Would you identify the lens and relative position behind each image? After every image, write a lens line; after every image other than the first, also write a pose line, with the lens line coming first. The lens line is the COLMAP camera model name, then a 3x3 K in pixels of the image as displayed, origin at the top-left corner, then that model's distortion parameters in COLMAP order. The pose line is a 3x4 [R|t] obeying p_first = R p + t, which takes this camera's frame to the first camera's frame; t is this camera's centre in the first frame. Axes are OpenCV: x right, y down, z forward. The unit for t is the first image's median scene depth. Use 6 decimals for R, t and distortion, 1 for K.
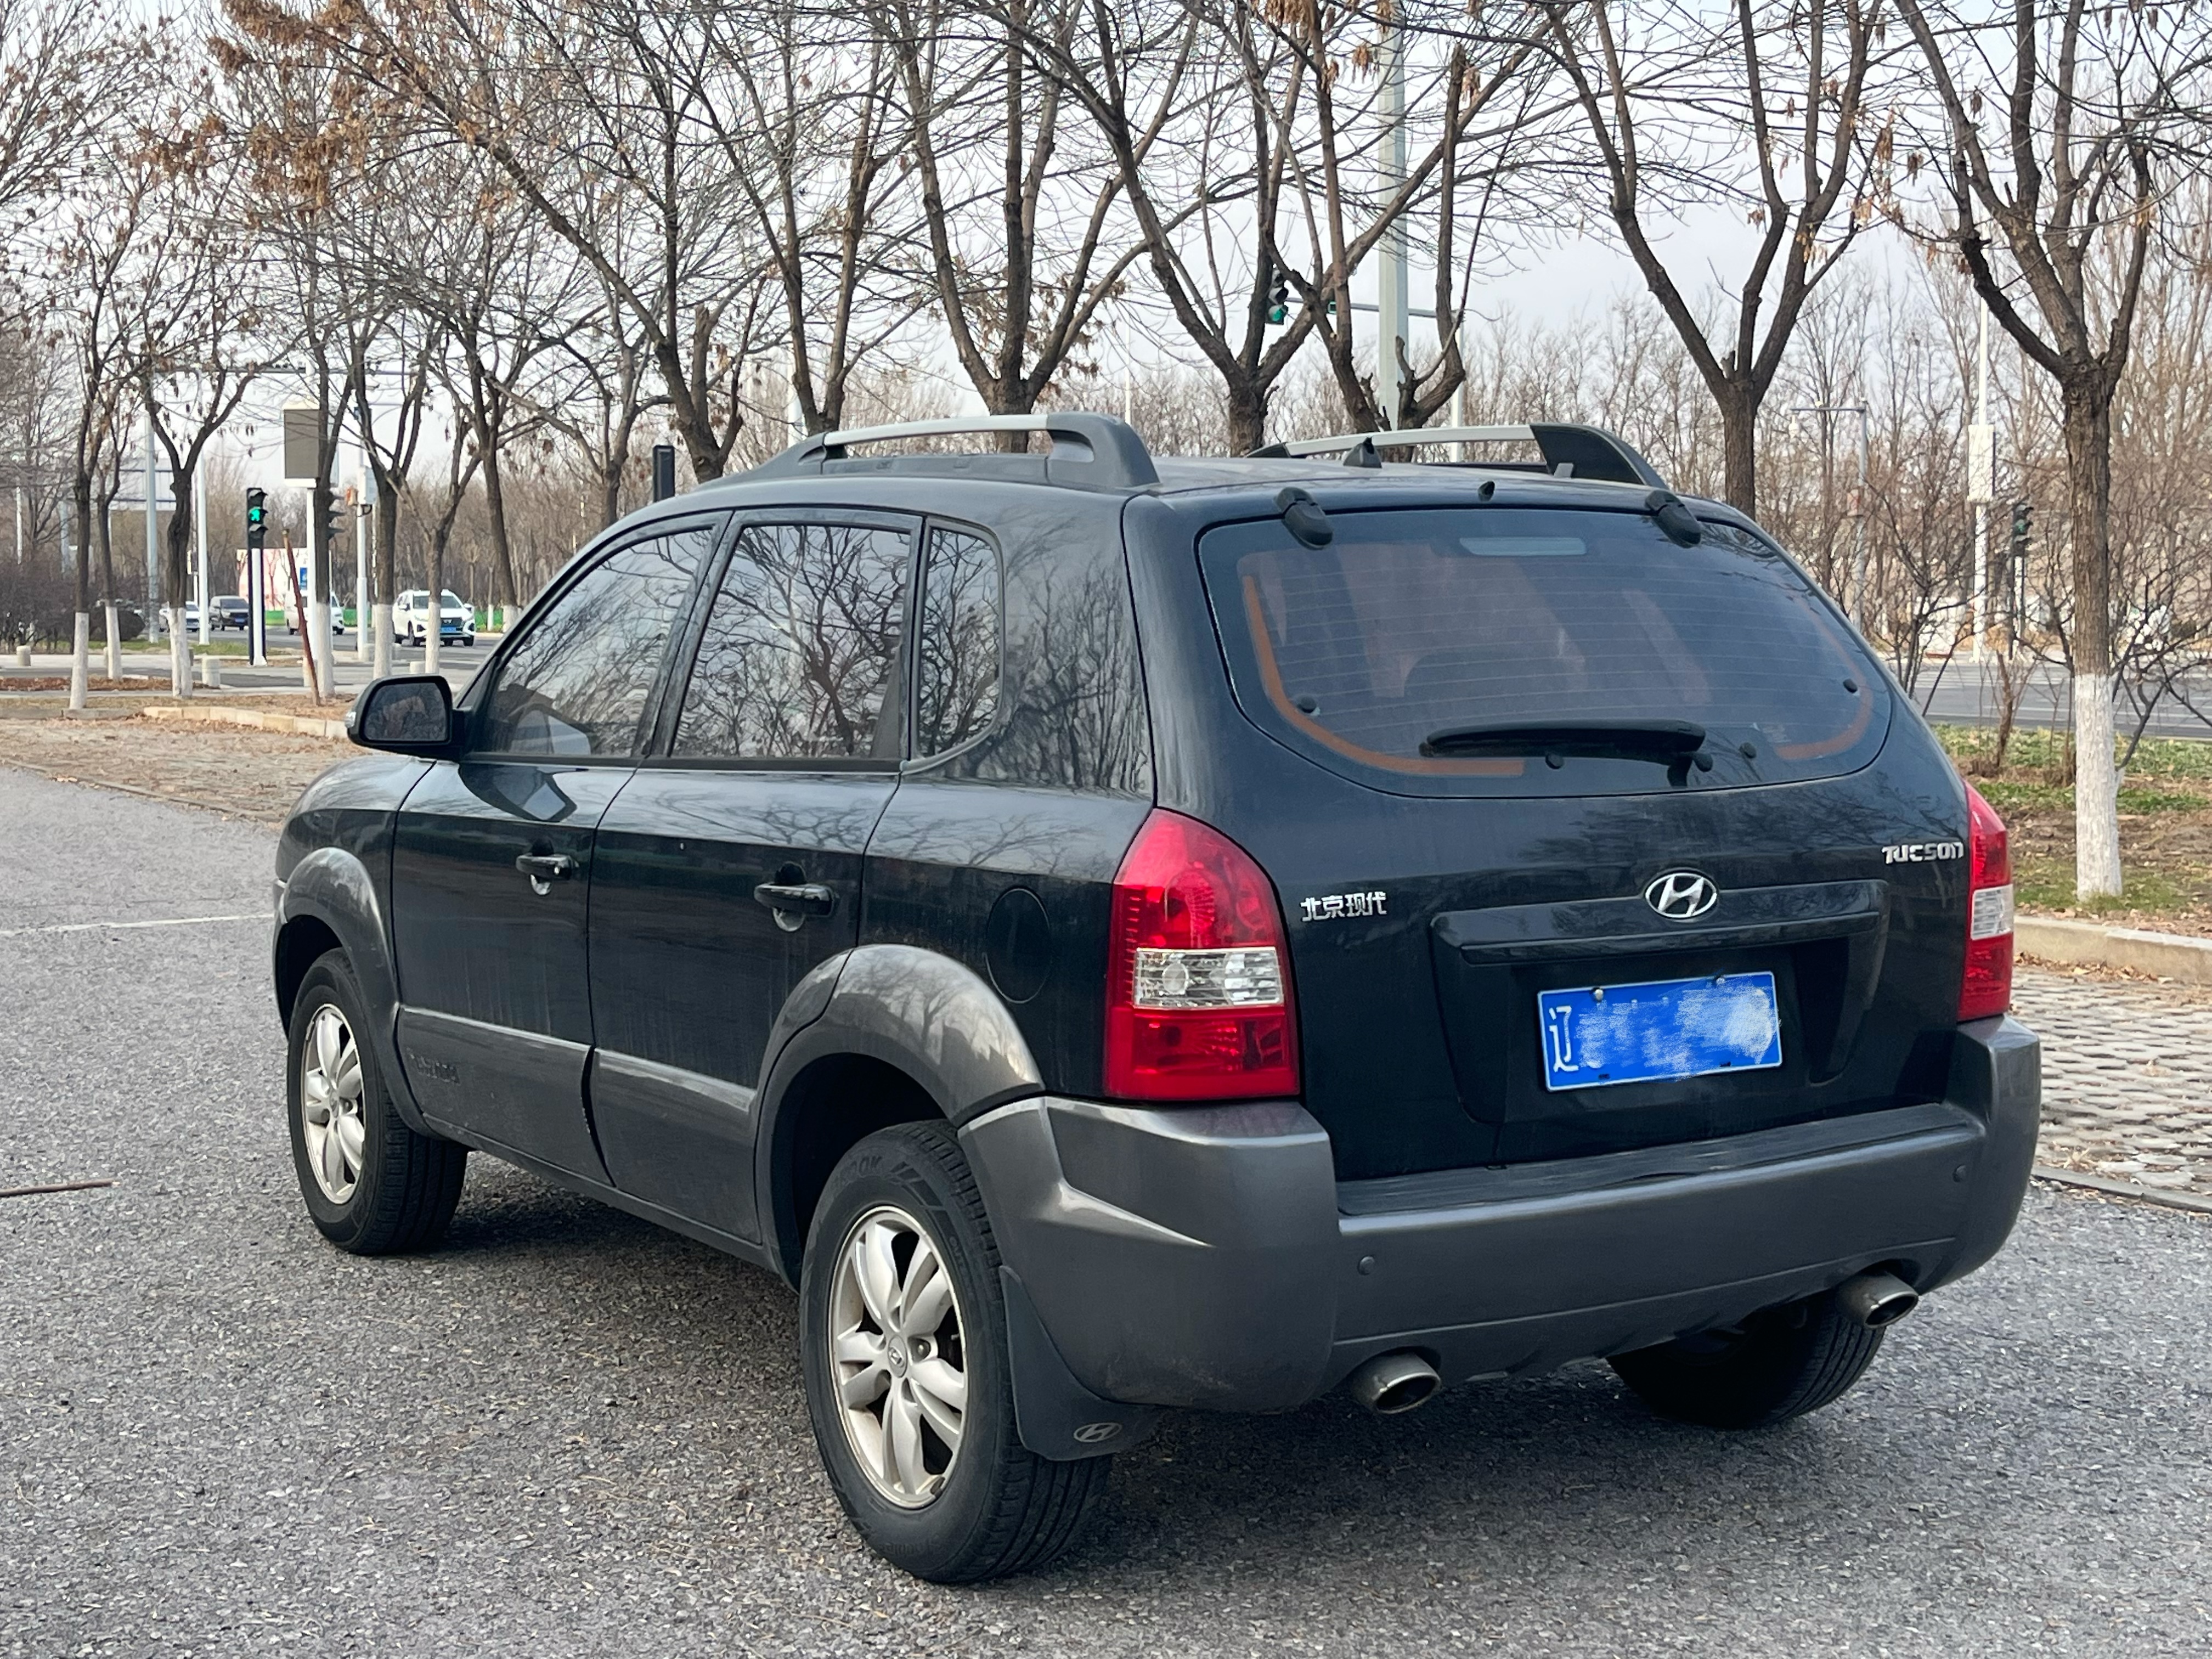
lens RADIAL K [[3086.8, 0, 1106.0], [0, 3086.8, 829.5], [0, 0, 1]] dist [0.198479, -0.807953]
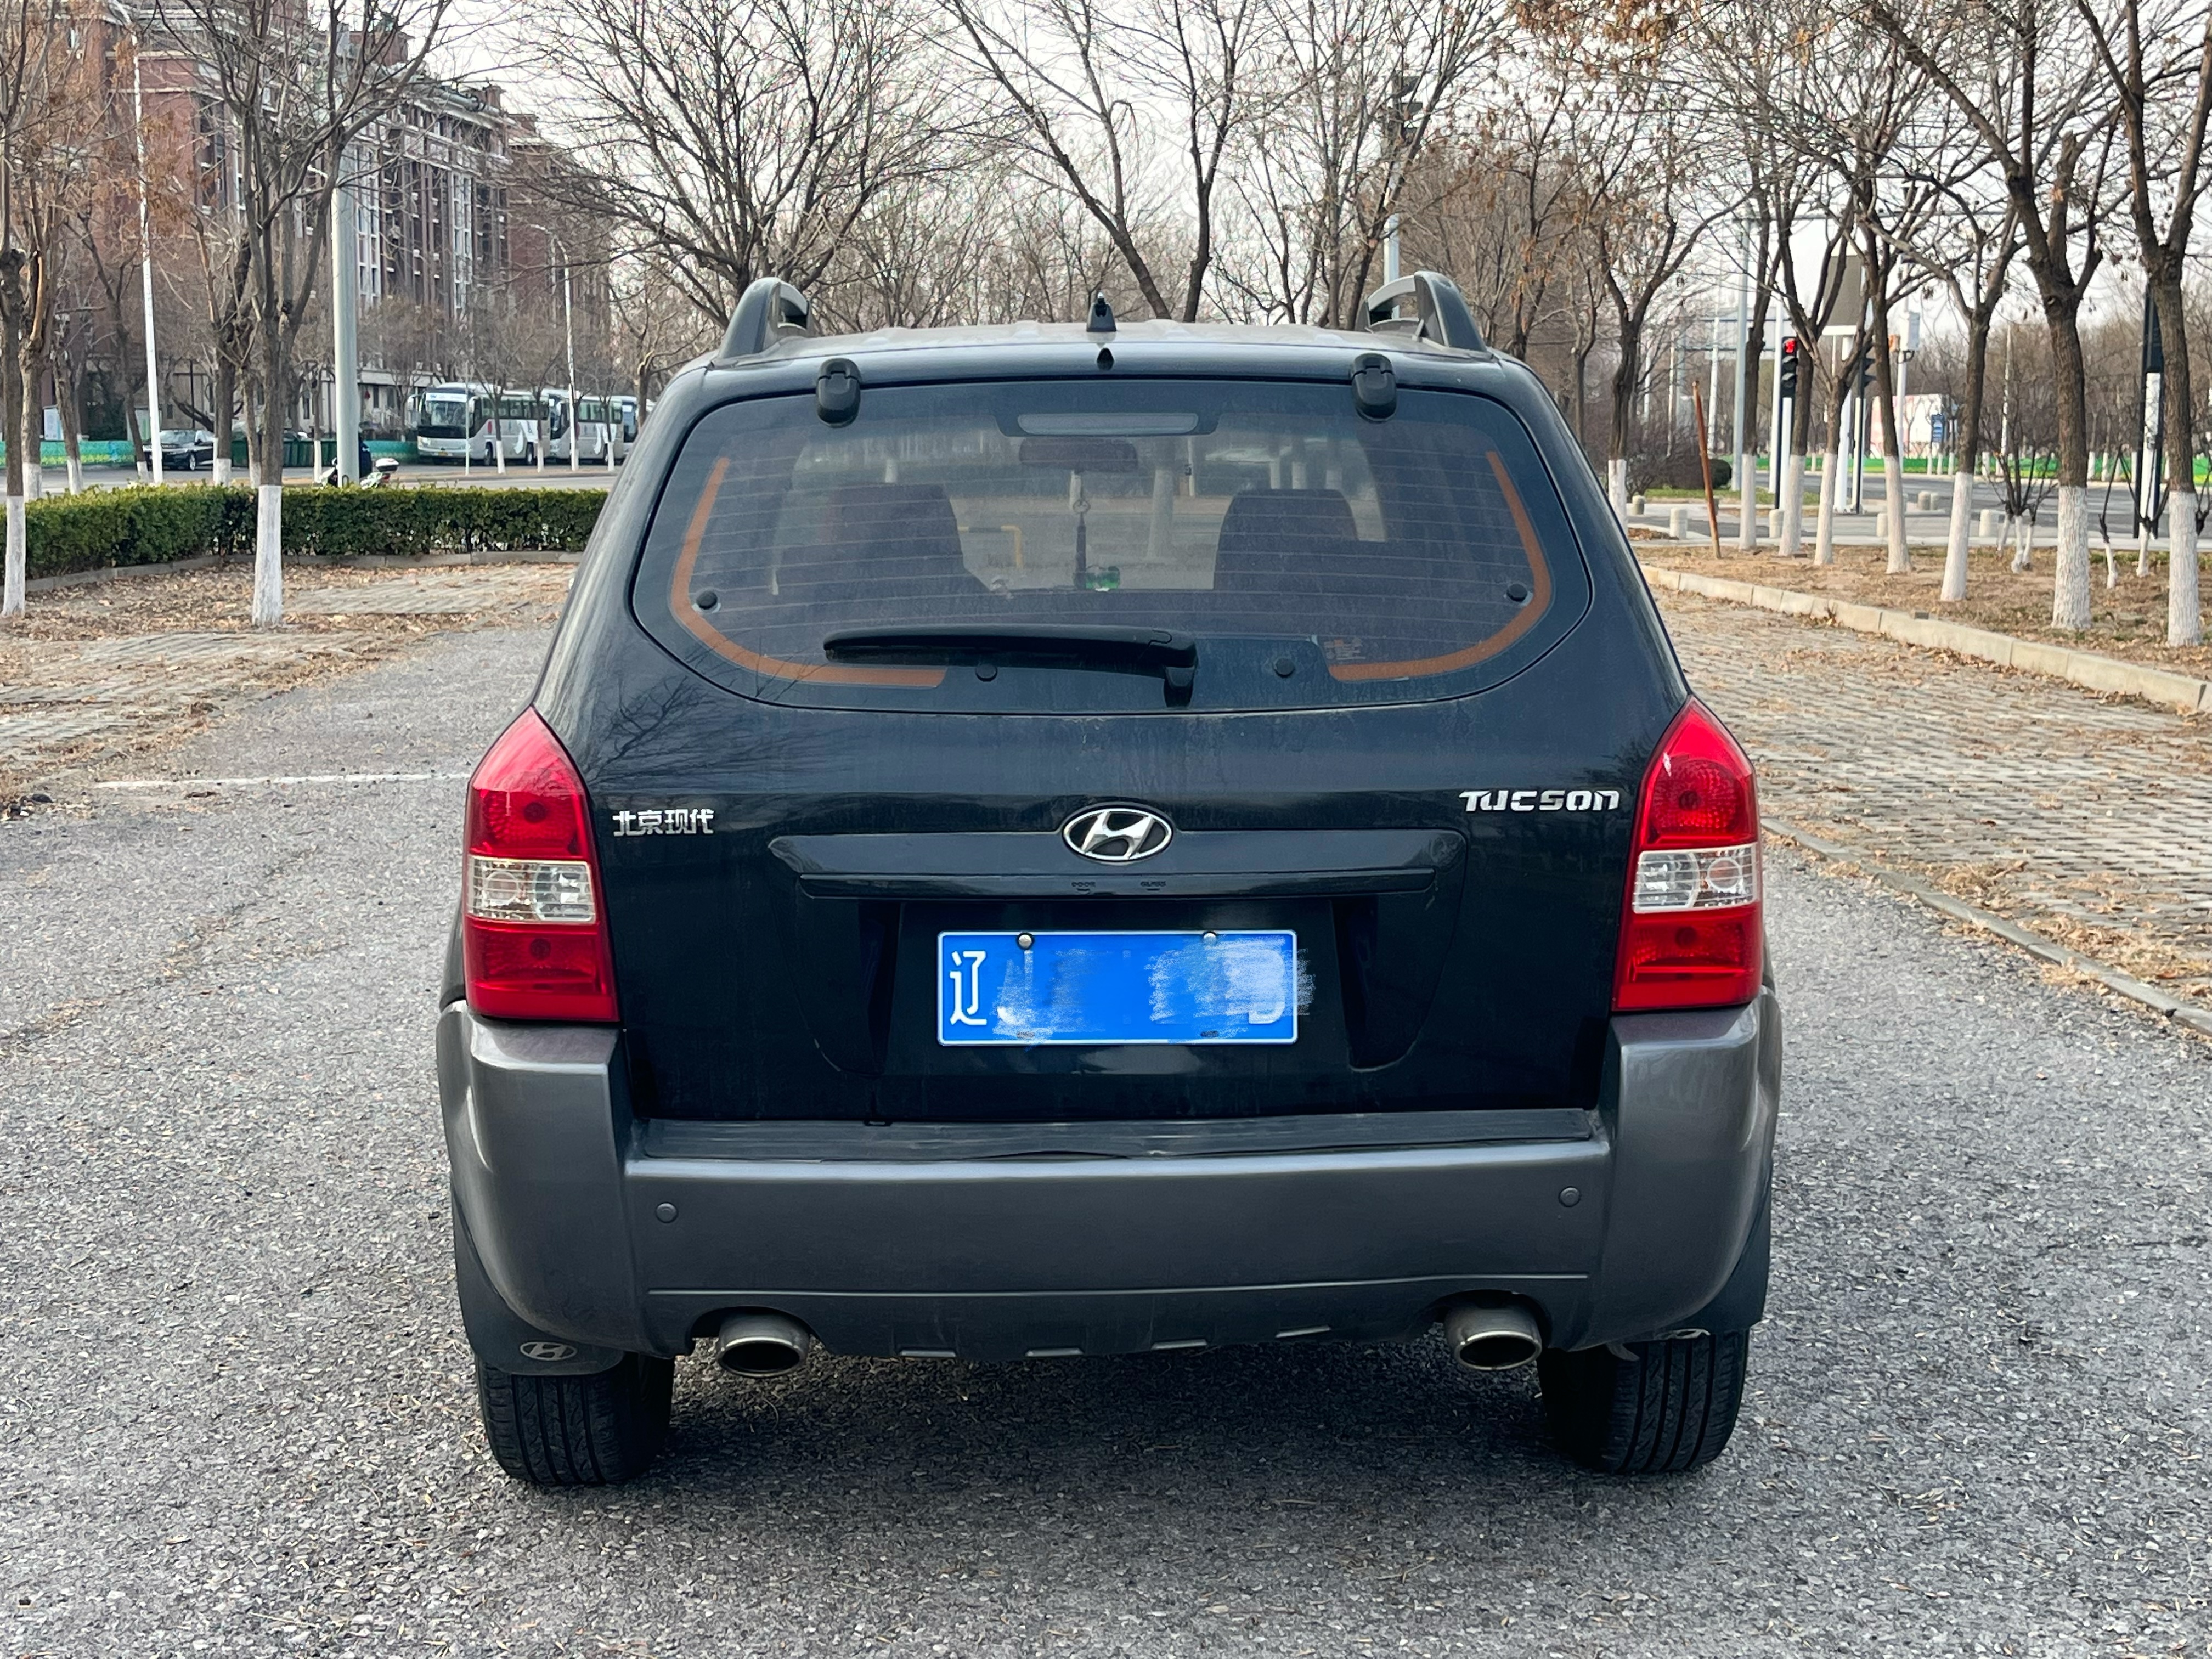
lens RADIAL K [[3086.8, 0, 1106.0], [0, 3086.8, 829.5], [0, 0, 1]] dist [0.198479, -0.807953]
pose [[0.857069, 0.064789, -0.511112, 0.621282], [-0.039706, 0.997417, 0.059852, -0.031301], [0.513669, -0.031003, 0.857428, 0.264808]]
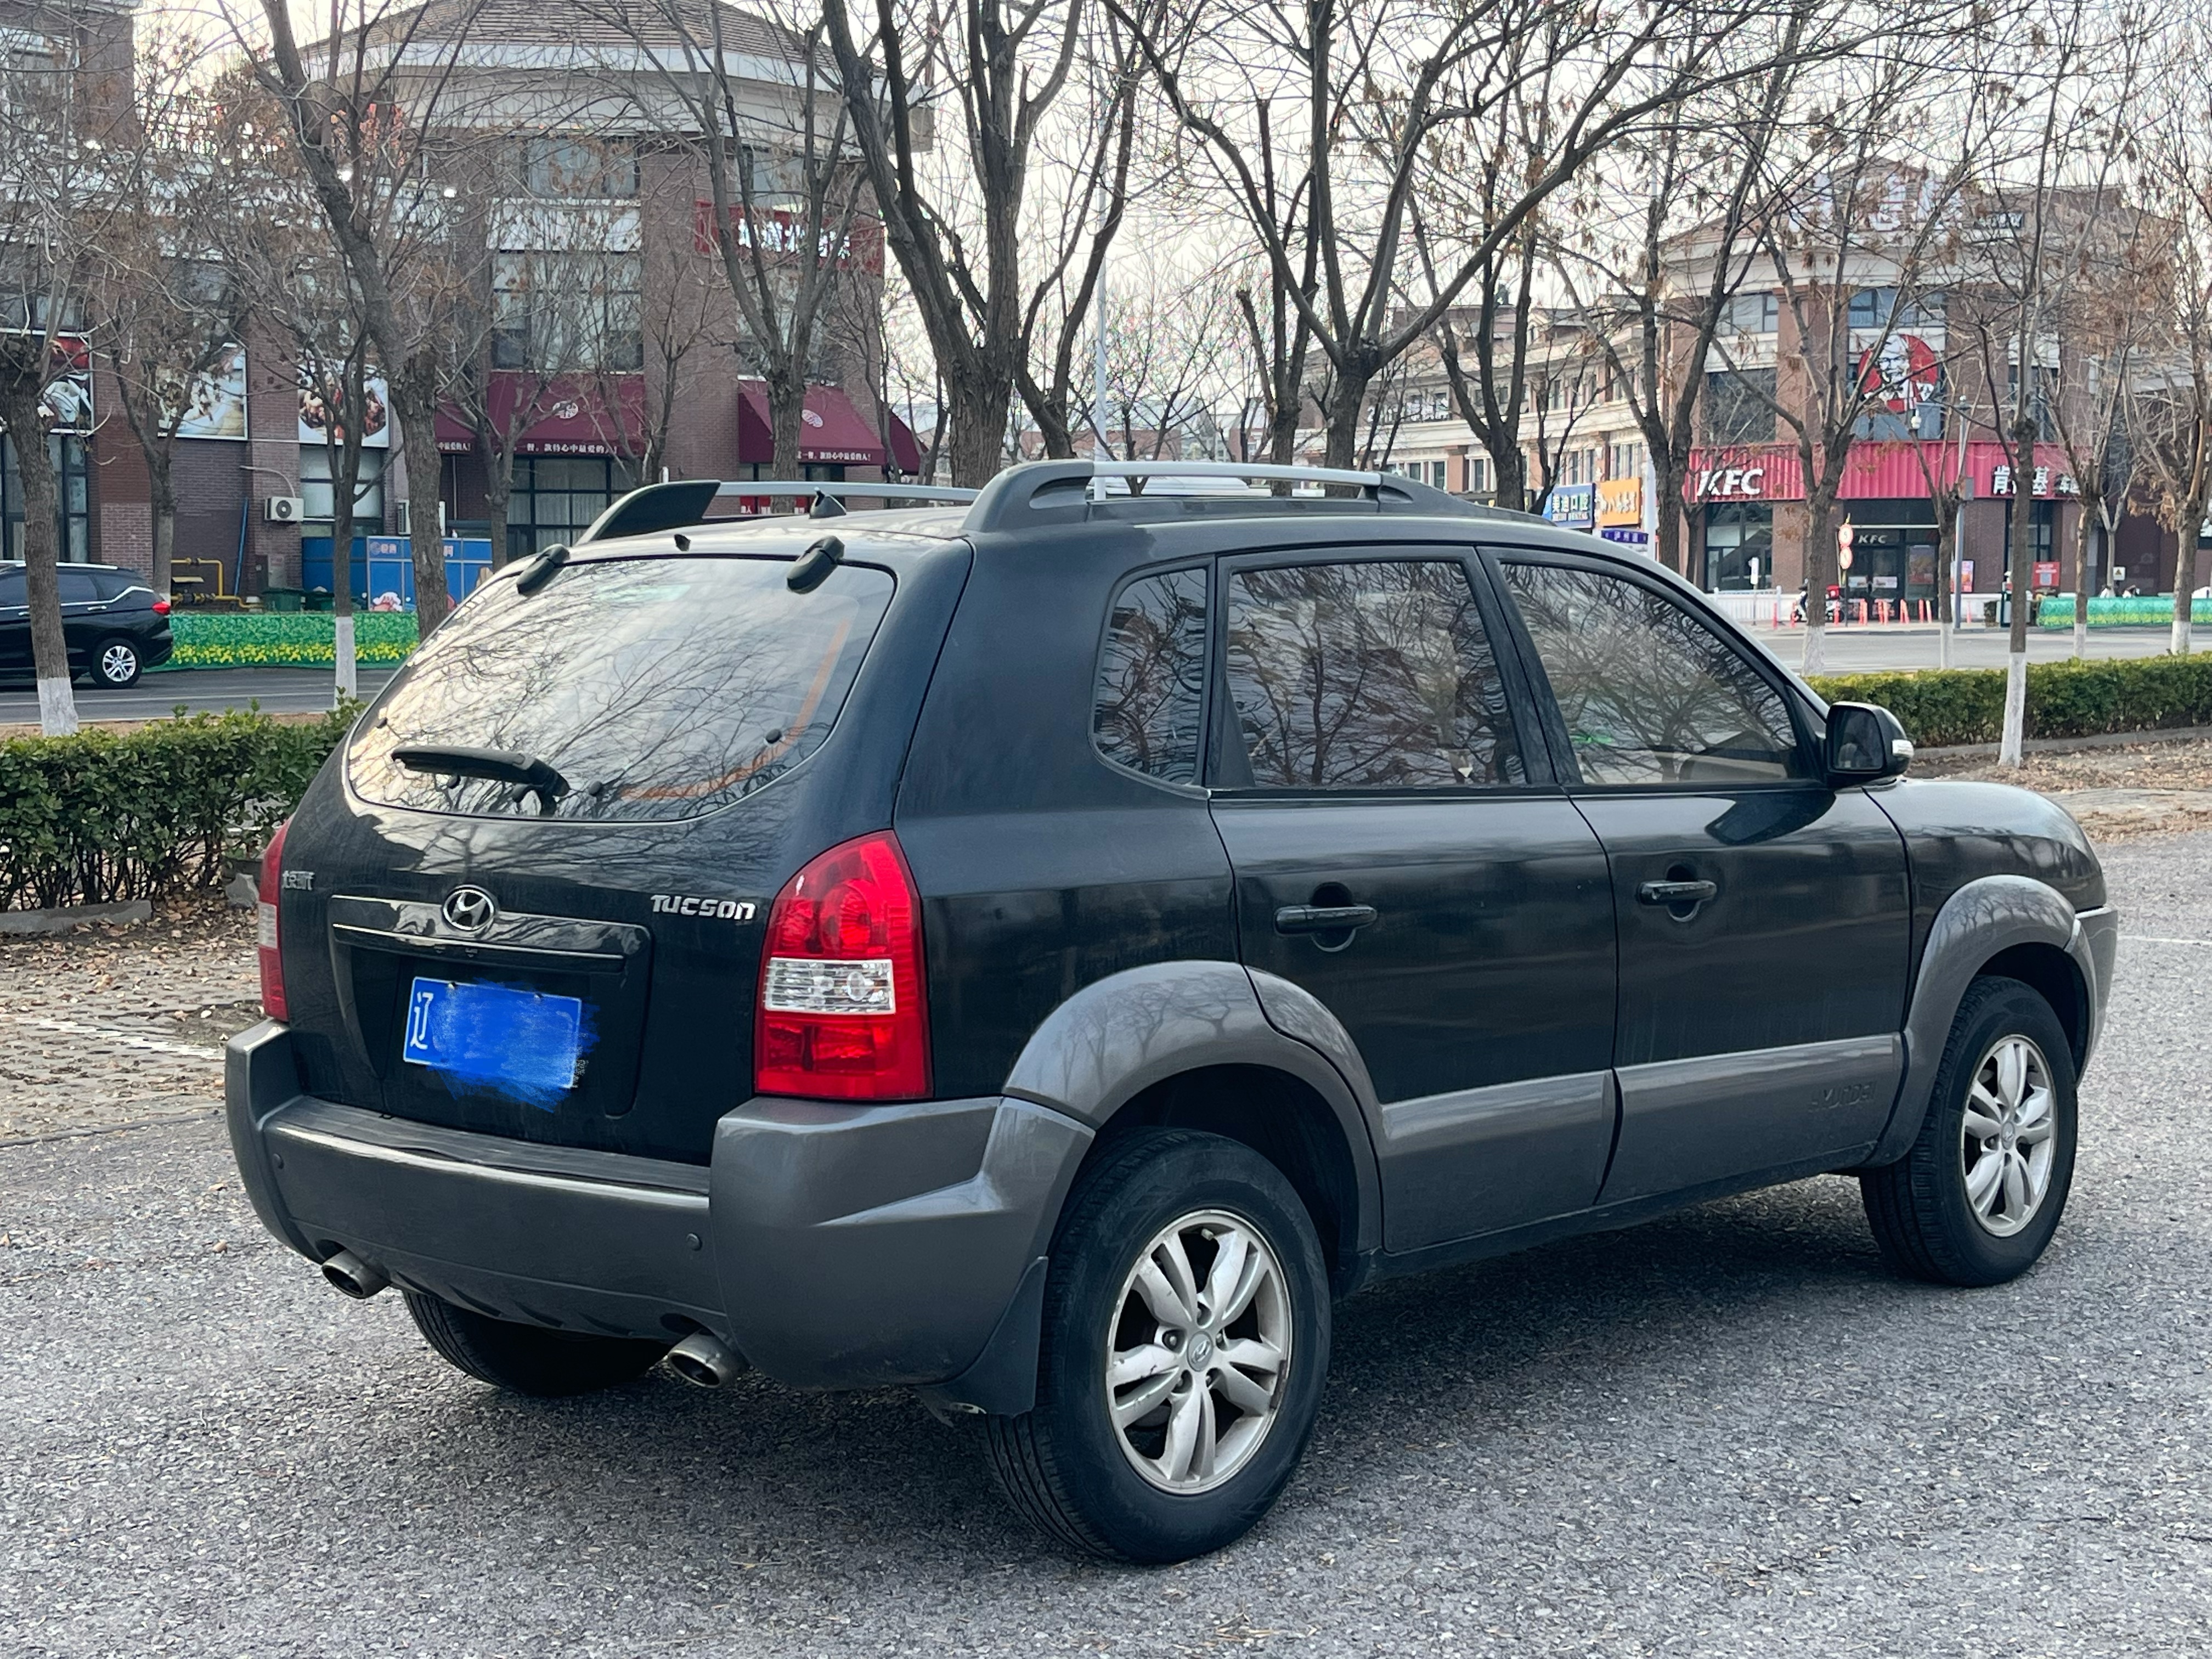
lens RADIAL K [[3086.8, 0, 1106.0], [0, 3086.8, 829.5], [0, 0, 1]] dist [0.198479, -0.807953]
pose [[0.253935, 0.070462, -0.964651, 1.317254], [-0.073137, 0.995886, 0.053491, -0.083769], [0.964452, 0.056968, 0.258044, 0.933093]]
